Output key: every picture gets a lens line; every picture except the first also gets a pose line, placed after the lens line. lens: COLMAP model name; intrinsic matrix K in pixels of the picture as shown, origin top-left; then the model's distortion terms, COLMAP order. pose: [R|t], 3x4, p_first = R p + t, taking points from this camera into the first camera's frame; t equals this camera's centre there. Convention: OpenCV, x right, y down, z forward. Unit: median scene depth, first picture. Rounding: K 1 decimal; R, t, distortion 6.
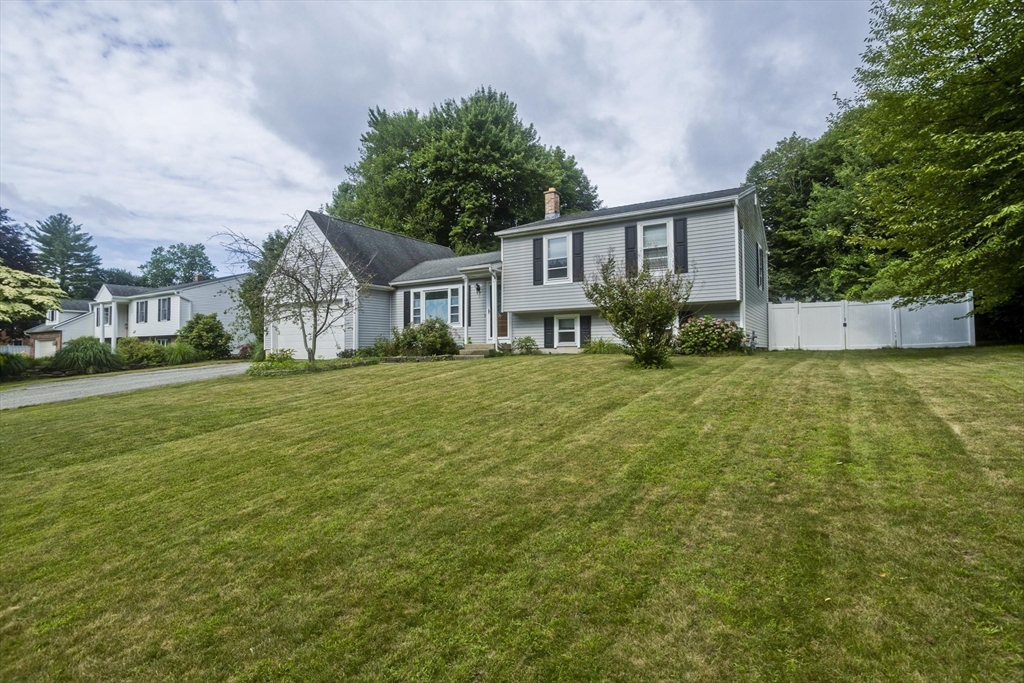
lens RADIAL K [[507.9, 0, 511.3], [0, 507.9, 344.4], [0, 0, 1]] dist [-0.033839, 0.015346]
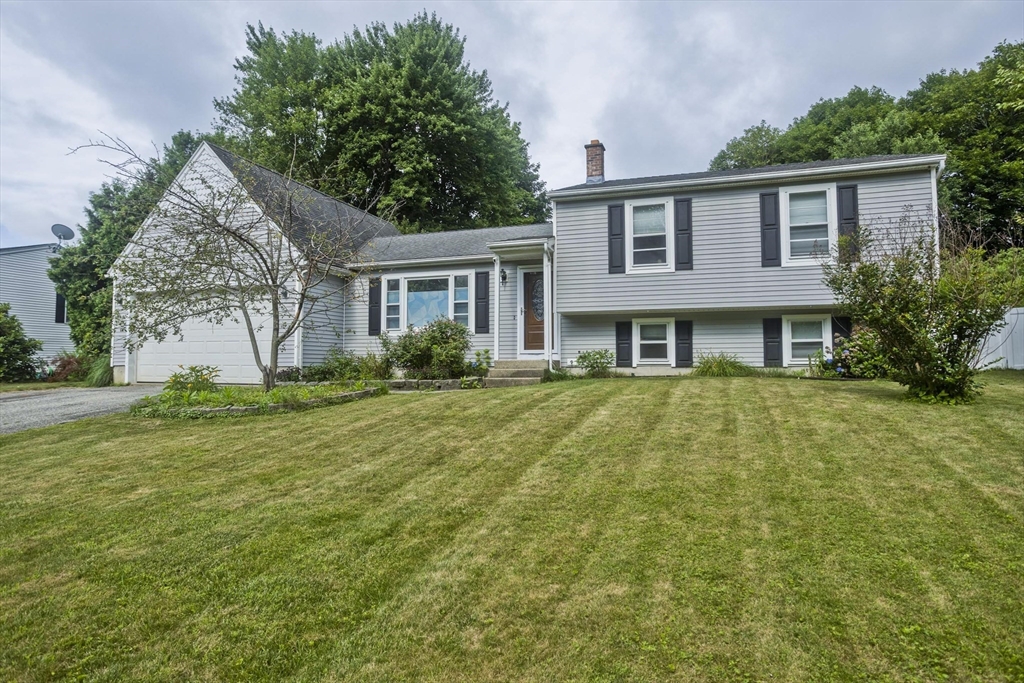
lens RADIAL K [[604.7, 0, 512.5], [0, 604.7, 340.3], [0, 0, 1]] dist [-0.013885, 0.001857]
pose [[0.971647, 0.016721, 0.235846, -0.215757], [-0.008874, 0.999372, -0.034292, 0.000644], [-0.236271, 0.031227, 0.971185, 0.204521]]
